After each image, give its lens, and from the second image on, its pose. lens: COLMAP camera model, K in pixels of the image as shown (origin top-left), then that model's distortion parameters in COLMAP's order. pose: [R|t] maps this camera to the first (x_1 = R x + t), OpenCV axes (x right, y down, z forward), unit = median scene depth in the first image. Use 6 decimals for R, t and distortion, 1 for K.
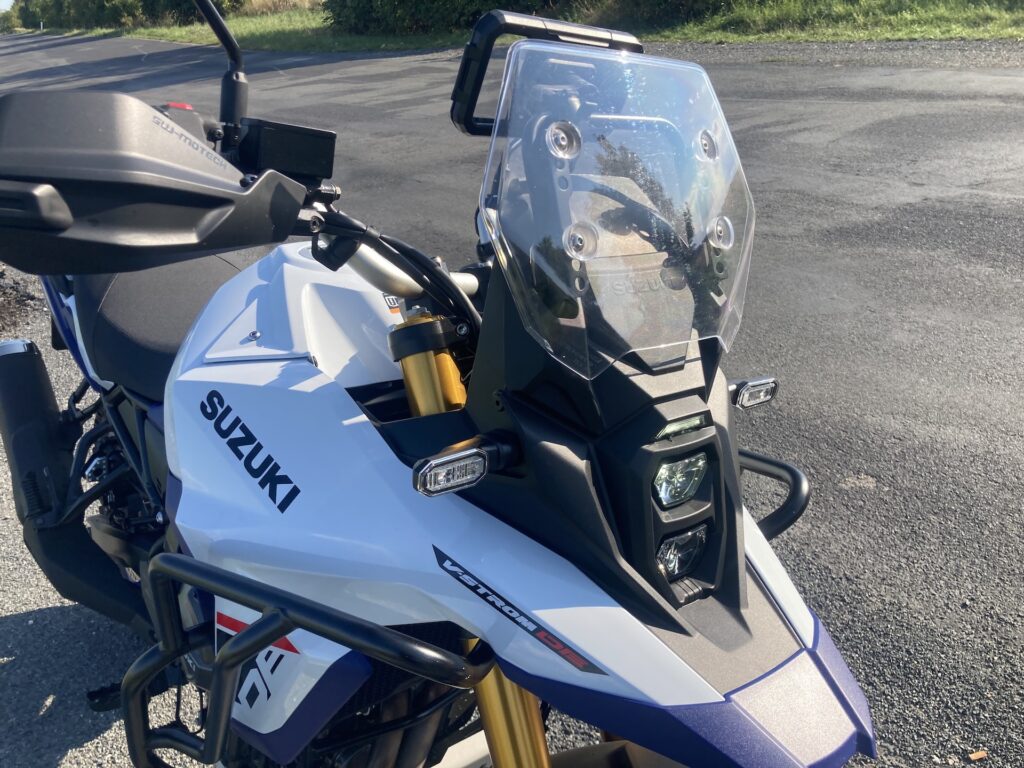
lens RADIAL K [[832.4, 0, 508.5], [0, 832.4, 389.3], [0, 0, 1]] dist [0.014837, -0.017254]
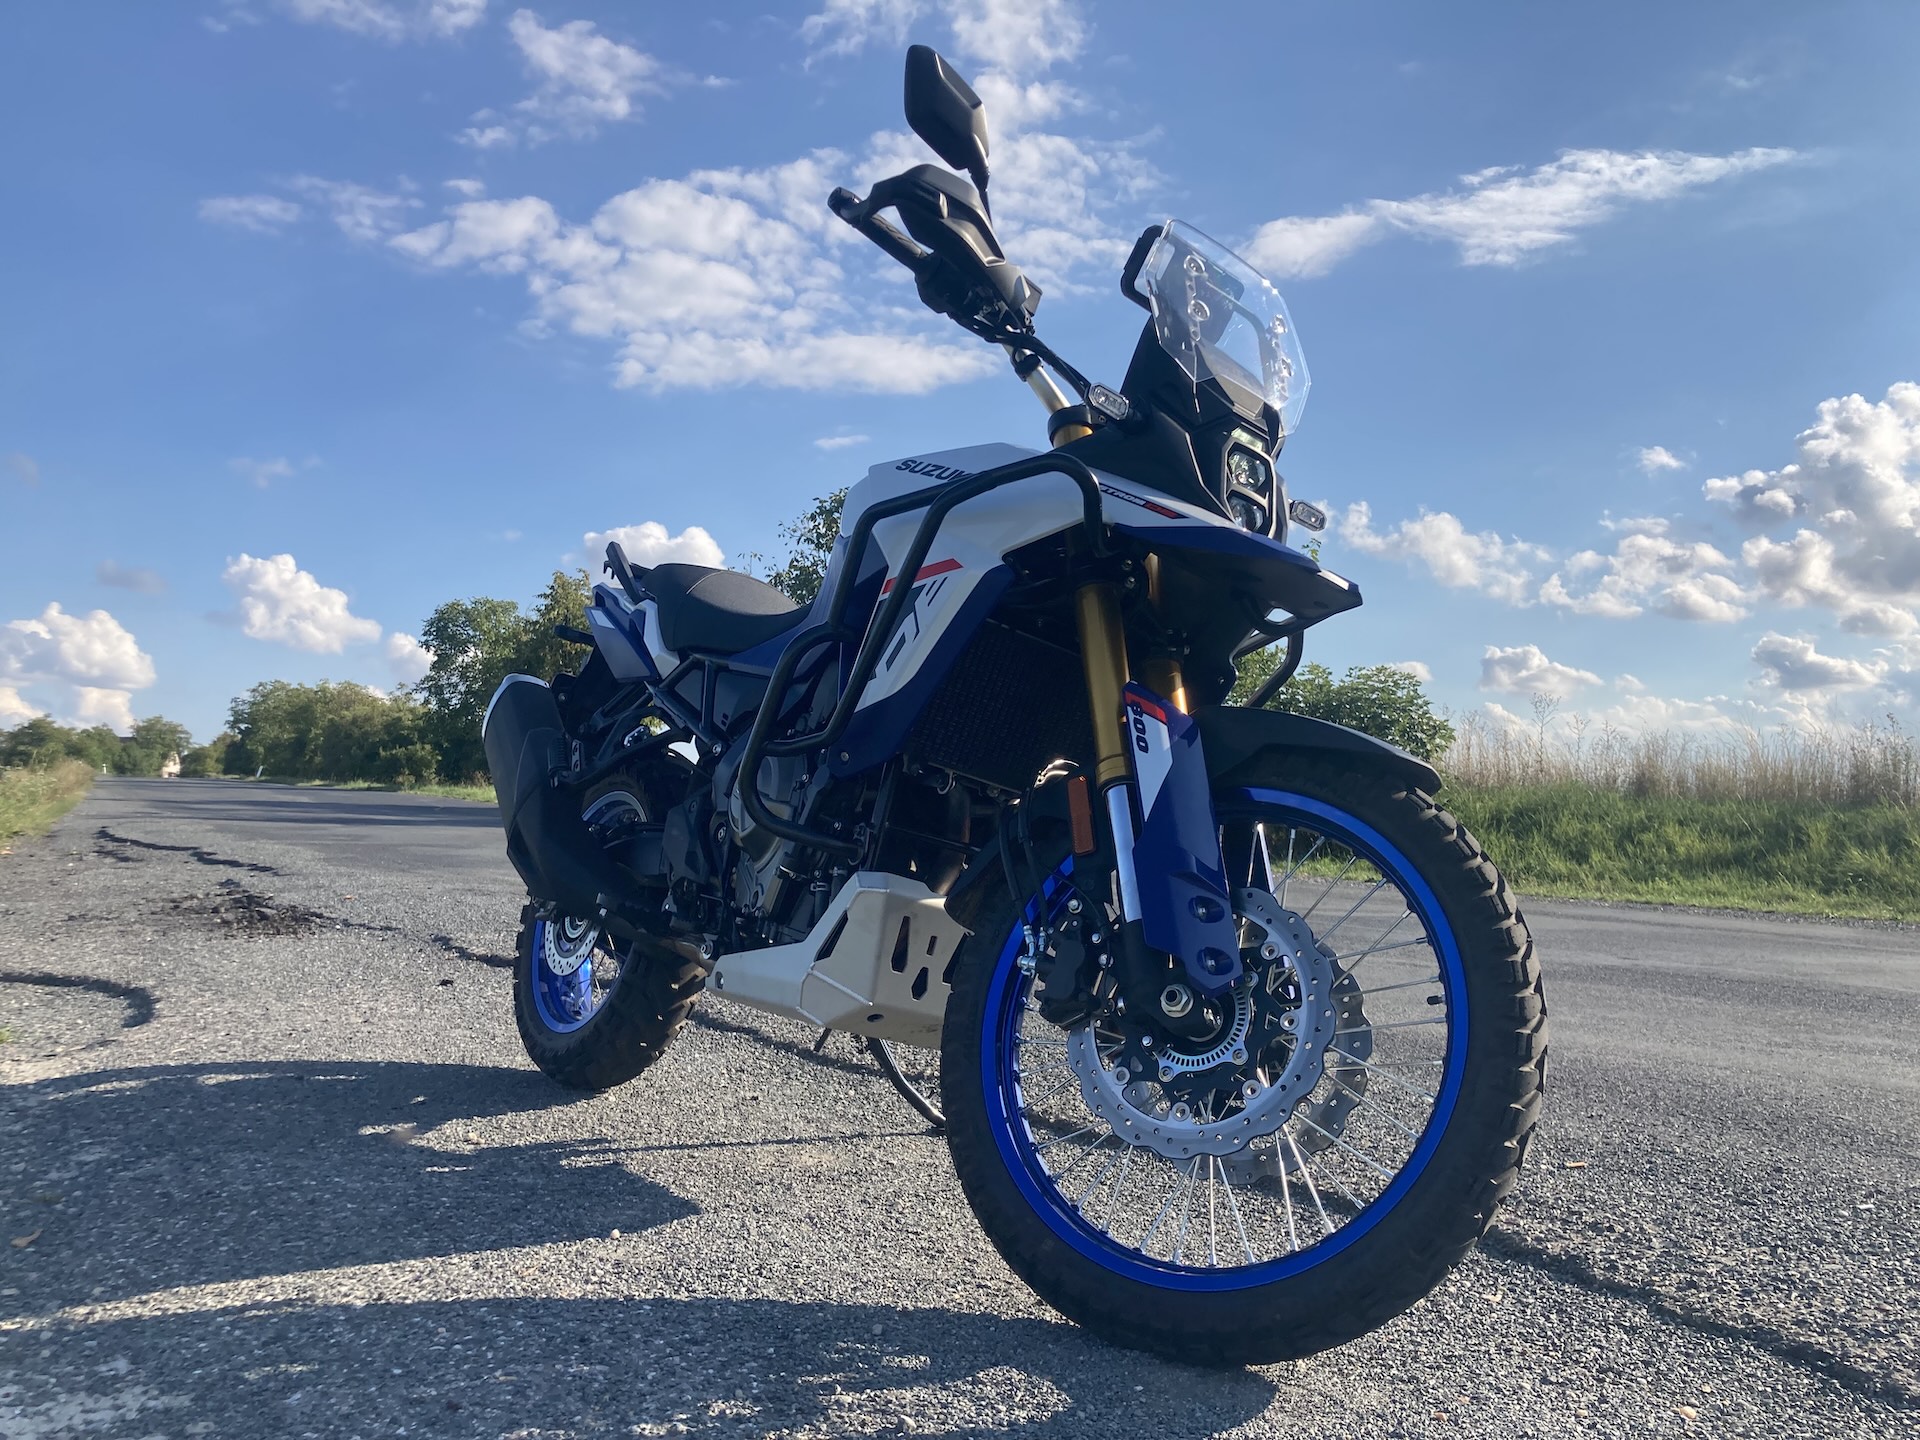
lens RADIAL K [[1560.7, 0, 953.0], [0, 1560.7, 723.7], [0, 0, 1]] dist [0.014837, -0.017254]
pose [[0.983641, 0.168365, -0.064063, -0.016560], [-0.177646, 0.847620, -0.499982, 0.674646], [-0.029879, 0.503183, 0.863663, -0.397375]]
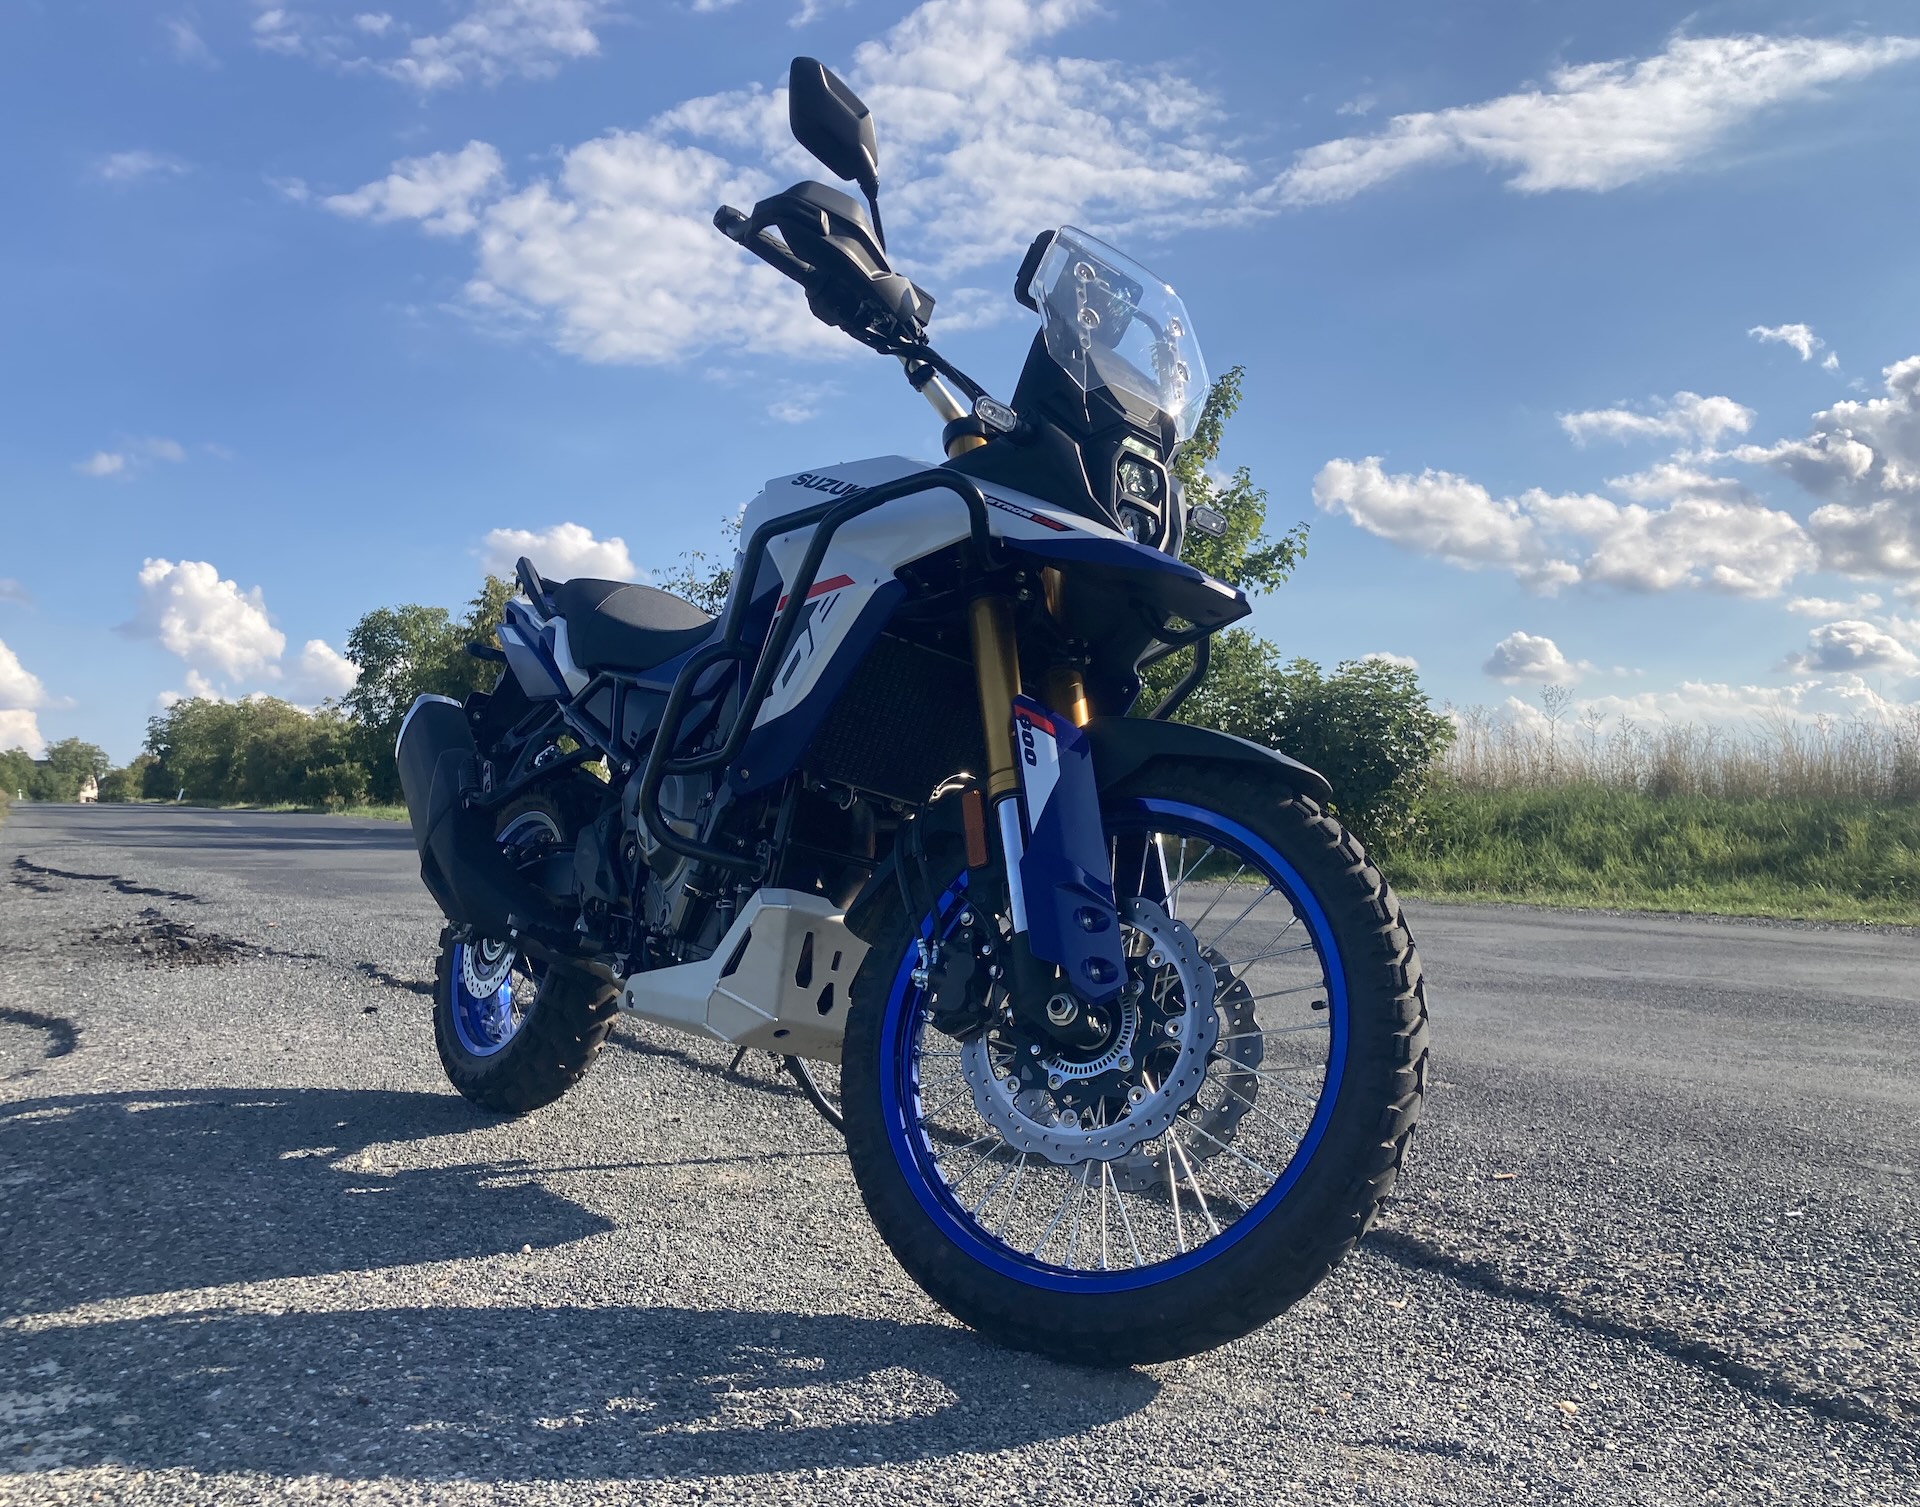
lens RADIAL K [[1692.9, 0, 854.3], [0, 1692.9, 756.1], [0, 0, 1]] dist [0.013889, -0.013879]
pose [[0.983435, 0.151096, -0.100128, 0.029842], [-0.180761, 0.858513, -0.479876, 0.702962], [0.013454, 0.490026, 0.871604, -0.470570]]
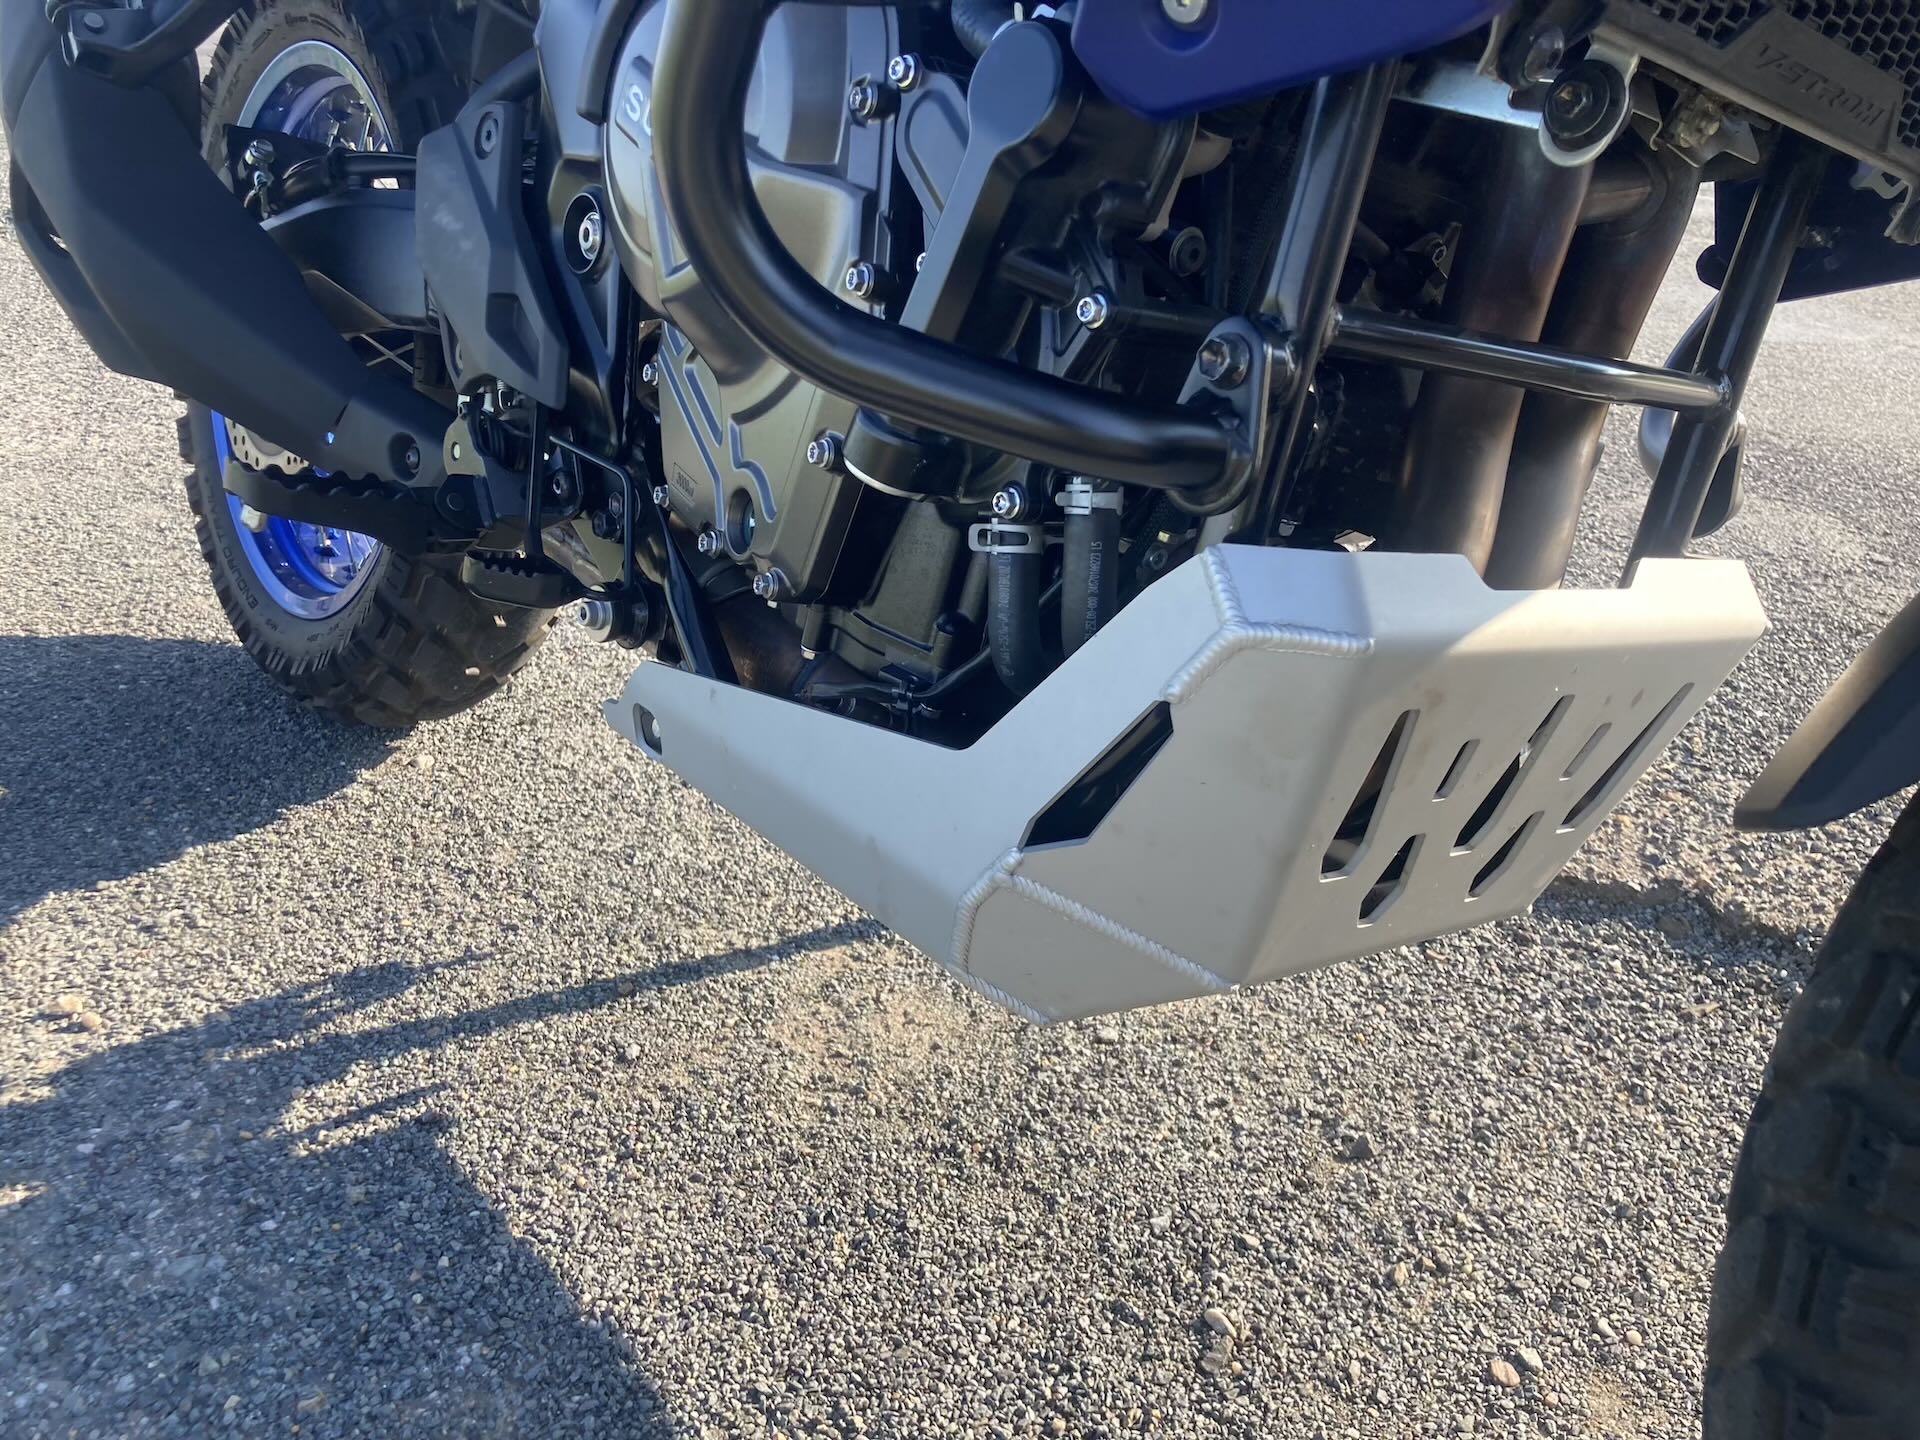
lens RADIAL K [[1560.7, 0, 956.4], [0, 1560.7, 733.9], [0, 0, 1]] dist [0.014837, -0.017254]
pose [[0.988570, 0.123250, 0.086825, -0.176946], [-0.120748, 0.992117, -0.033518, 0.315743], [-0.090272, 0.022651, 0.995660, 0.273000]]
